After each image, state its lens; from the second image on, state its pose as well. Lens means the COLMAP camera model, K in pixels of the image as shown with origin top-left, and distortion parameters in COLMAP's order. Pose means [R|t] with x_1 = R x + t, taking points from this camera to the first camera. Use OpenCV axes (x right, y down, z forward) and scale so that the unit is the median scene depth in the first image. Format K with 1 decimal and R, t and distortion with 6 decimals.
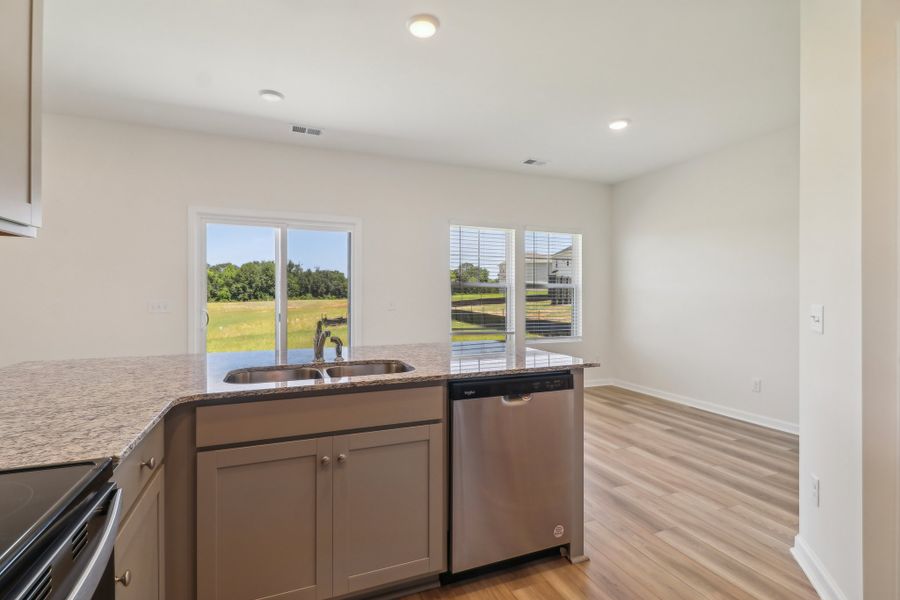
lens RADIAL K [[422.8, 0, 452.7], [0, 422.8, 294.2], [0, 0, 1]] dist [-0.023603, -0.000220]
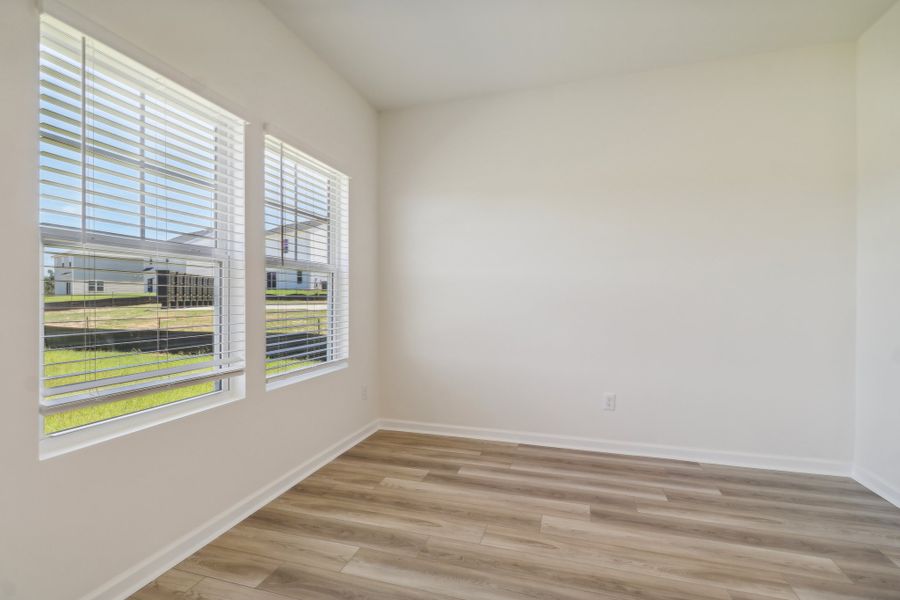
lens RADIAL K [[423.9, 0, 453.1], [0, 423.9, 294.4], [0, 0, 1]] dist [0.013646, -0.000559]
pose [[0.646890, -0.001026, 0.762582, -0.039280], [0.005457, 0.999980, -0.003284, 0.018628], [-0.762564, 0.006286, 0.646883, 0.569405]]
